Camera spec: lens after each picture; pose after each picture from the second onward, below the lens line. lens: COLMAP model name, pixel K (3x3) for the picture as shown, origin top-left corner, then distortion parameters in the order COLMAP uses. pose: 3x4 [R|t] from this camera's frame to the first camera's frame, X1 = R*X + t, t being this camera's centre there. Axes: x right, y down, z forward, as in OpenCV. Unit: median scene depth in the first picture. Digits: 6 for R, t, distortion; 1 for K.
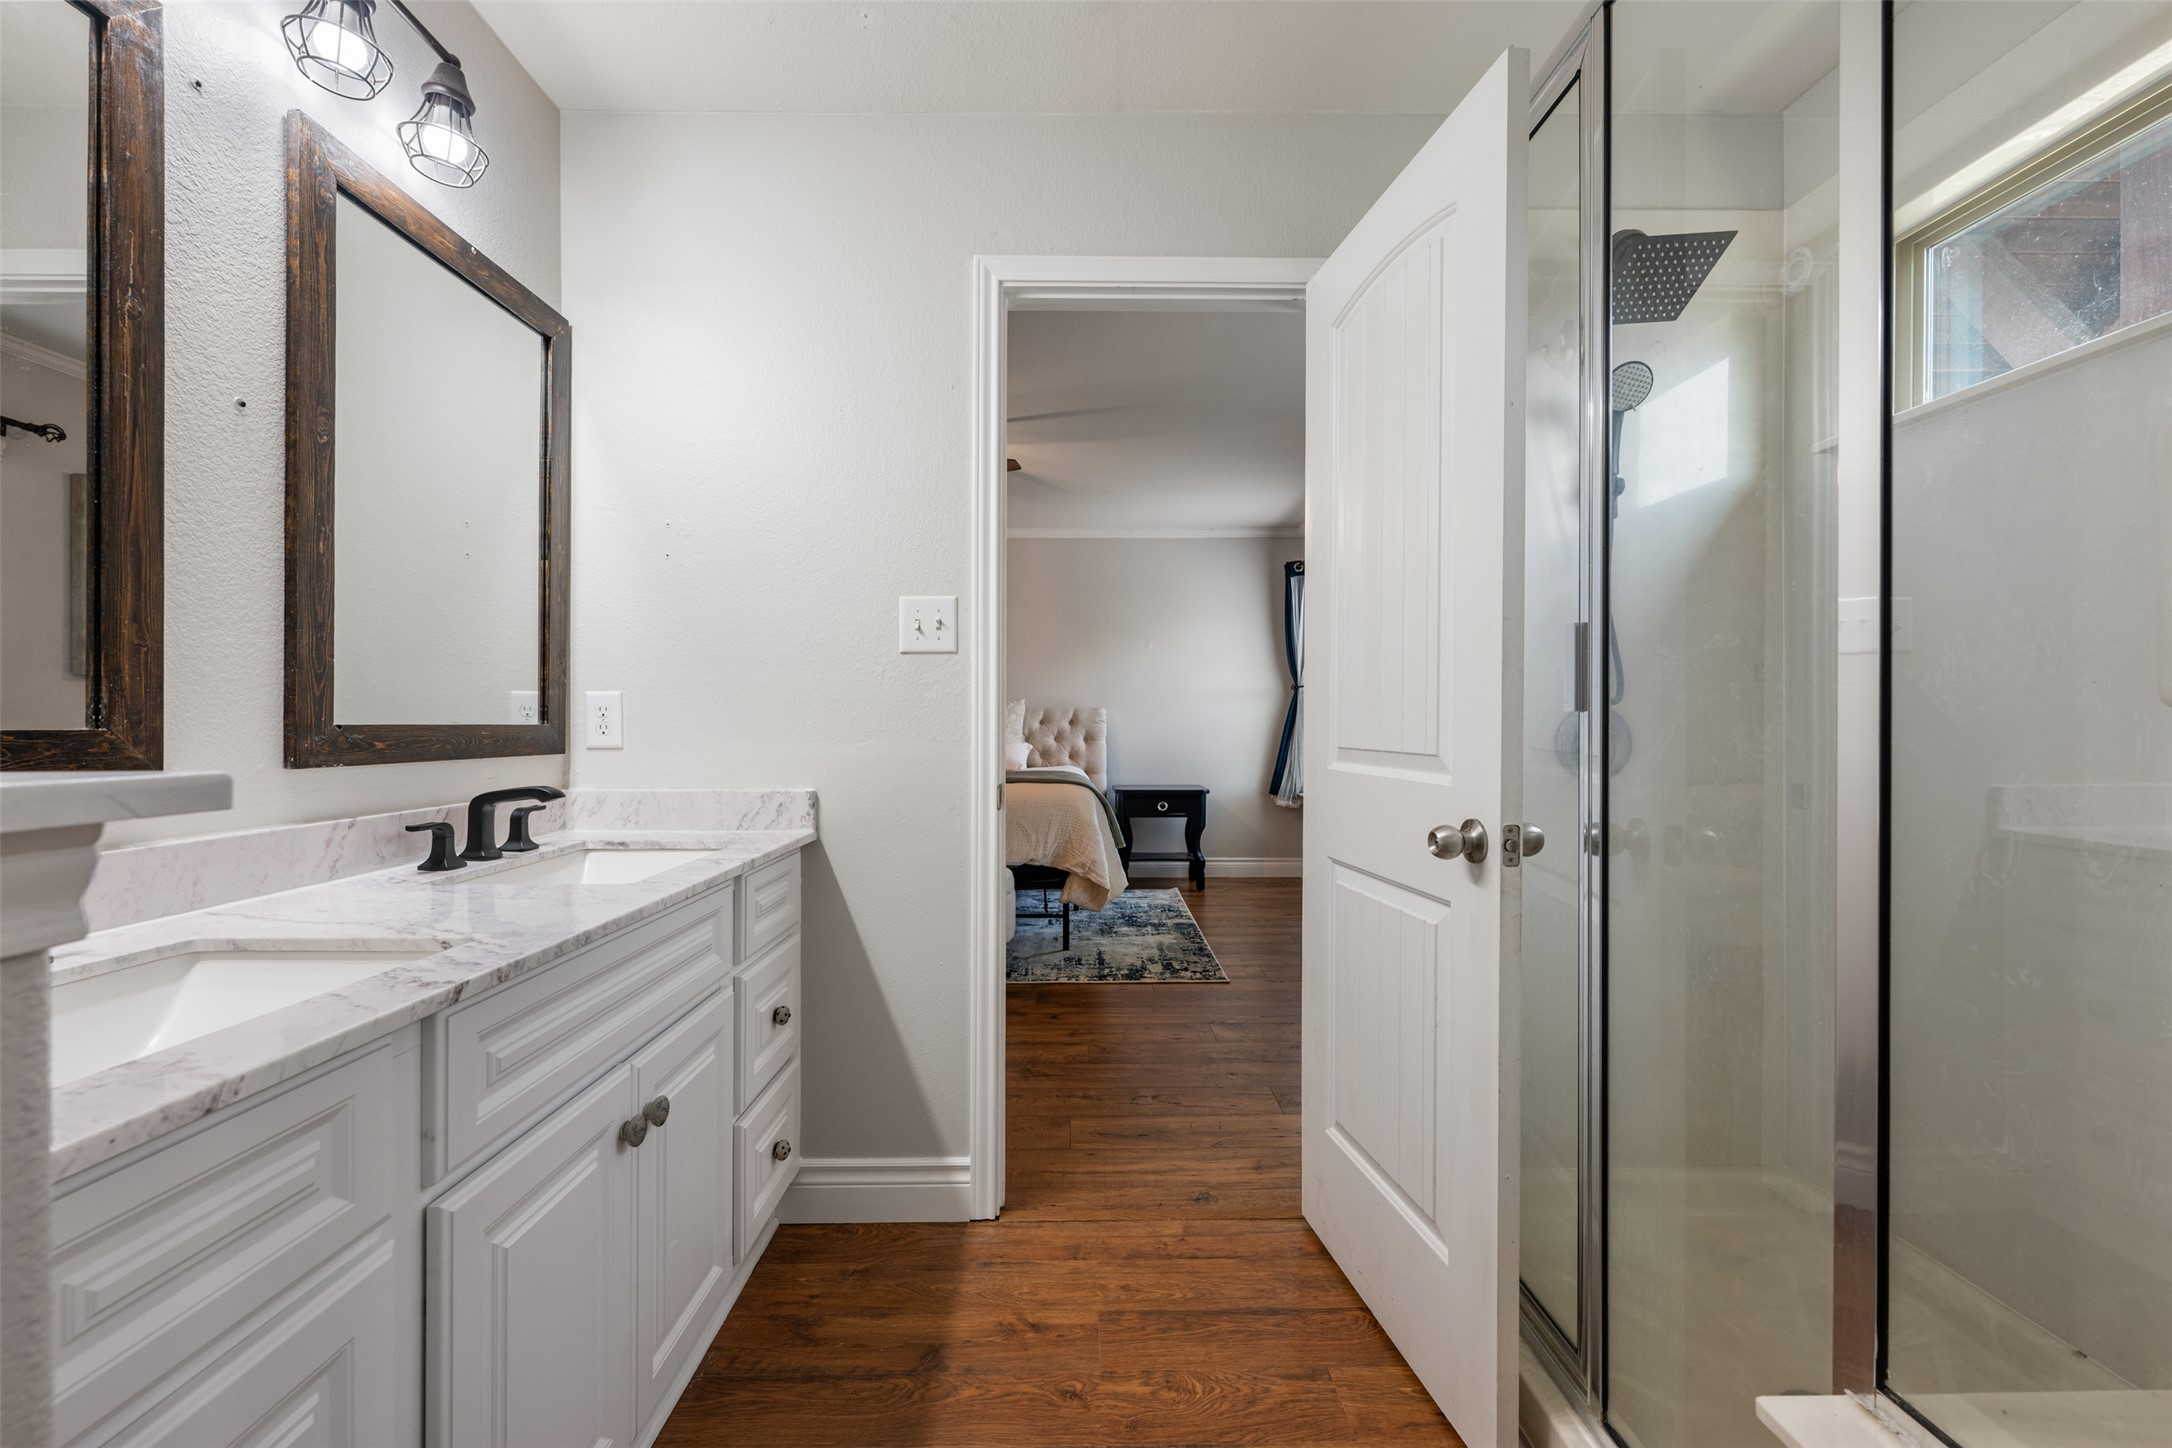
lens RADIAL K [[911.2, 0, 1086.4], [0, 911.2, 723.1], [0, 0, 1]] dist [-0.000356, 0.000000]
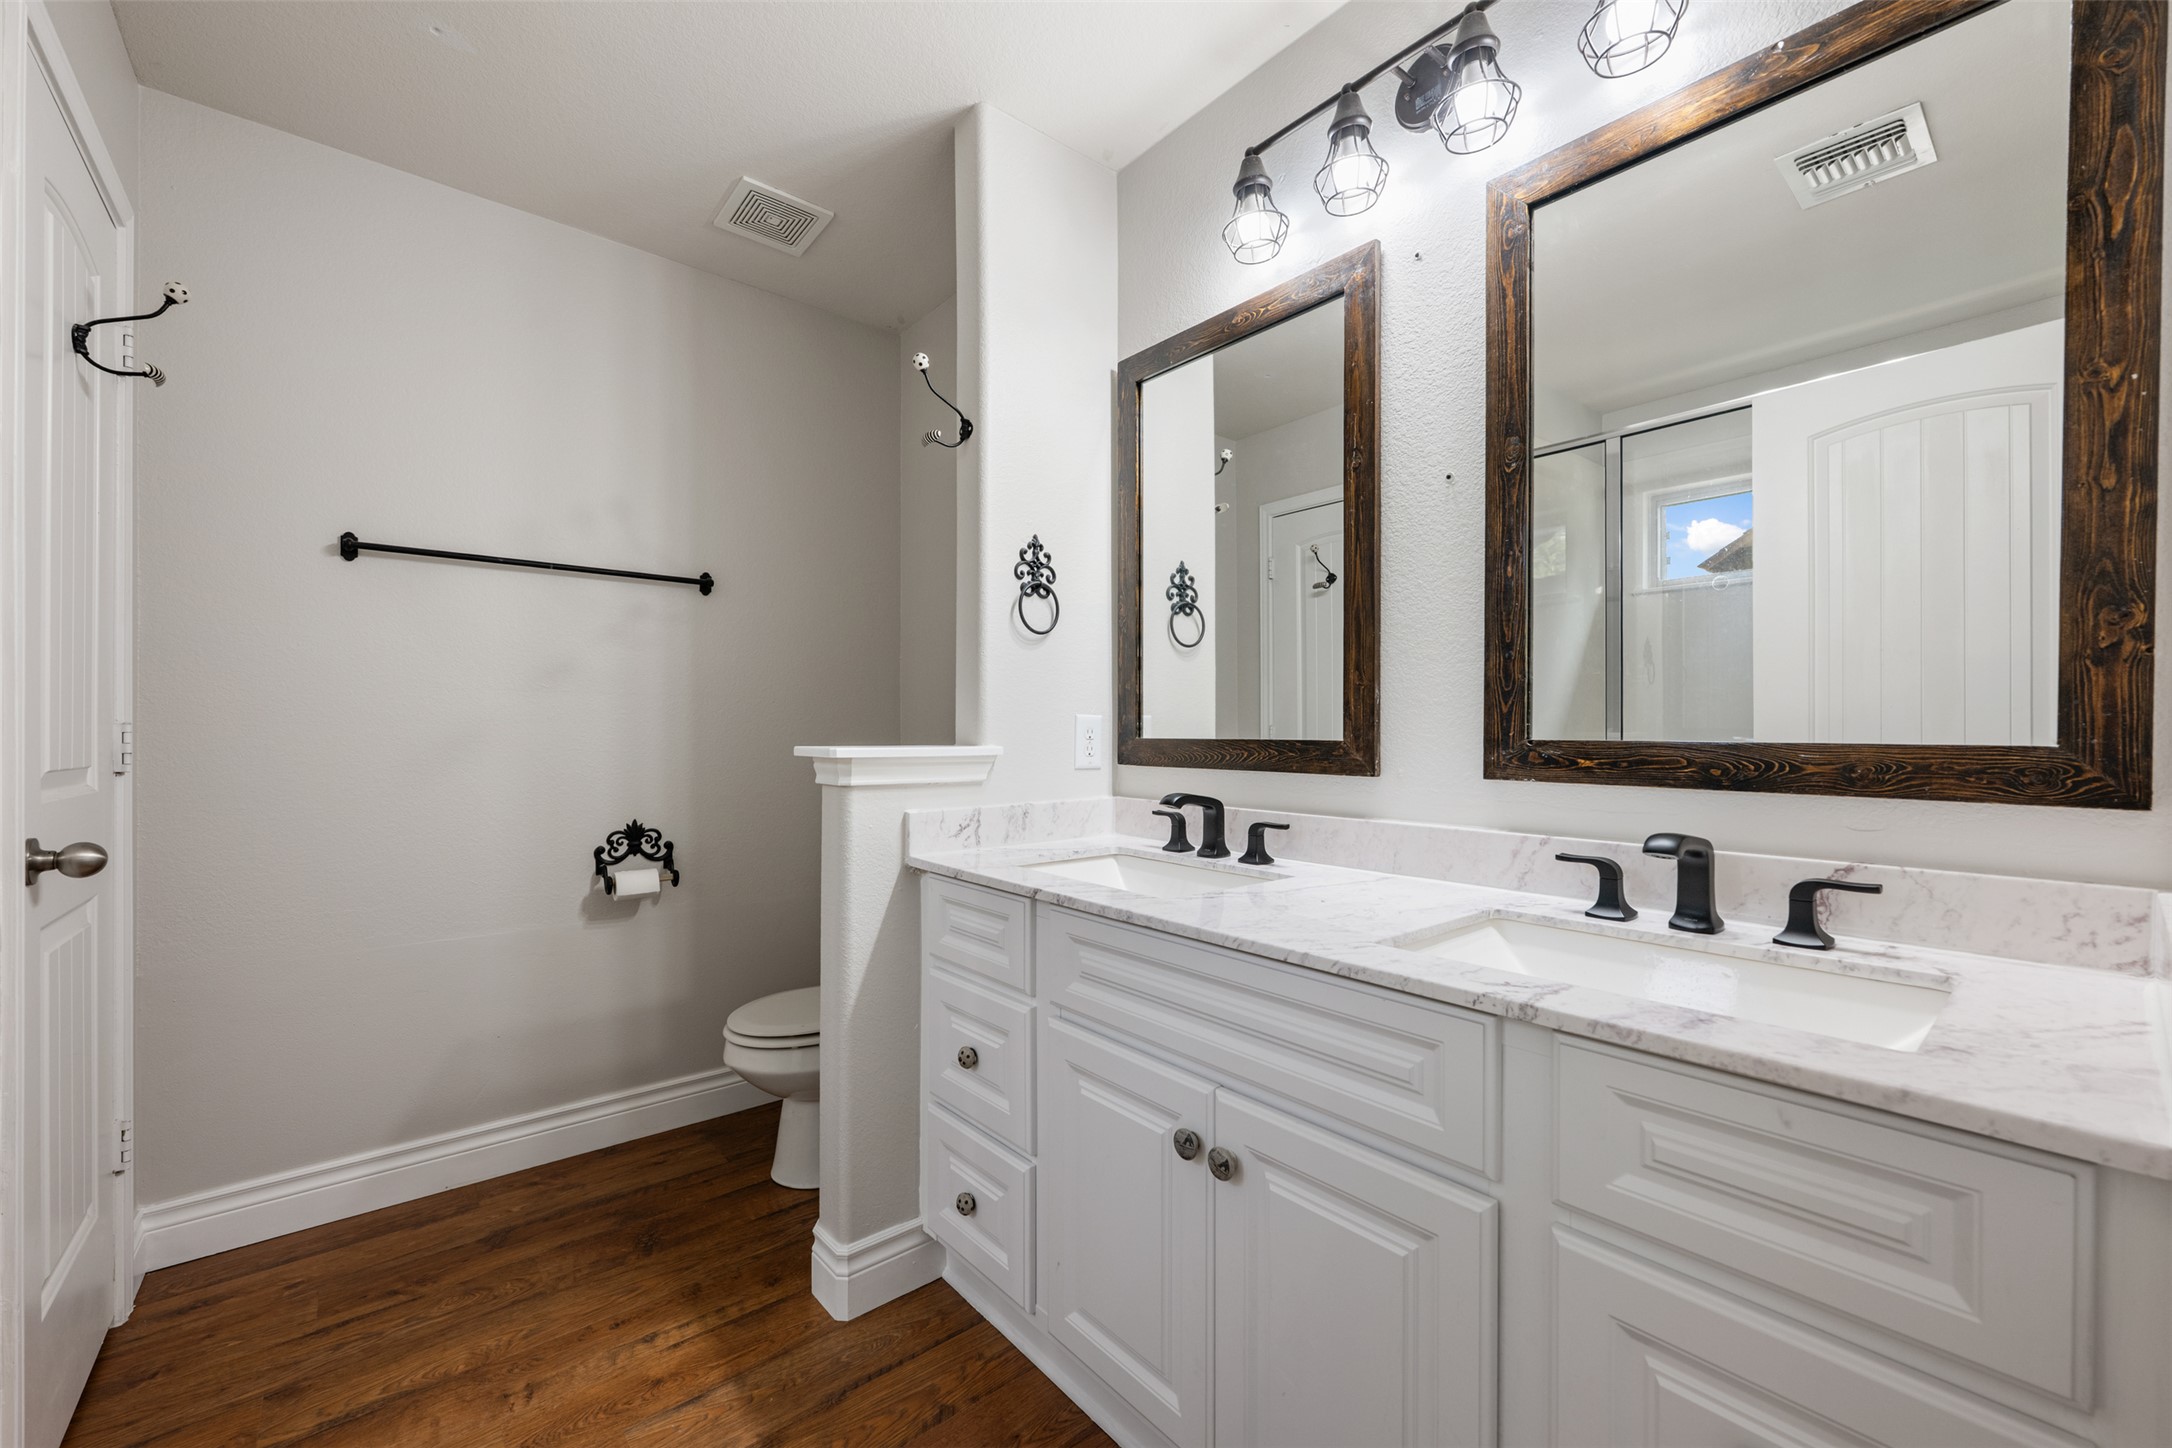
lens RADIAL K [[859.8, 0, 1075.6], [0, 859.8, 726.9], [0, 0, 1]] dist [-0.001909, 0.000229]
pose [[-0.774715, 0.001995, -0.632308, 0.172148], [0.001532, 0.999998, 0.001278, -0.014533], [0.632309, 0.000021, -0.774716, 1.406005]]
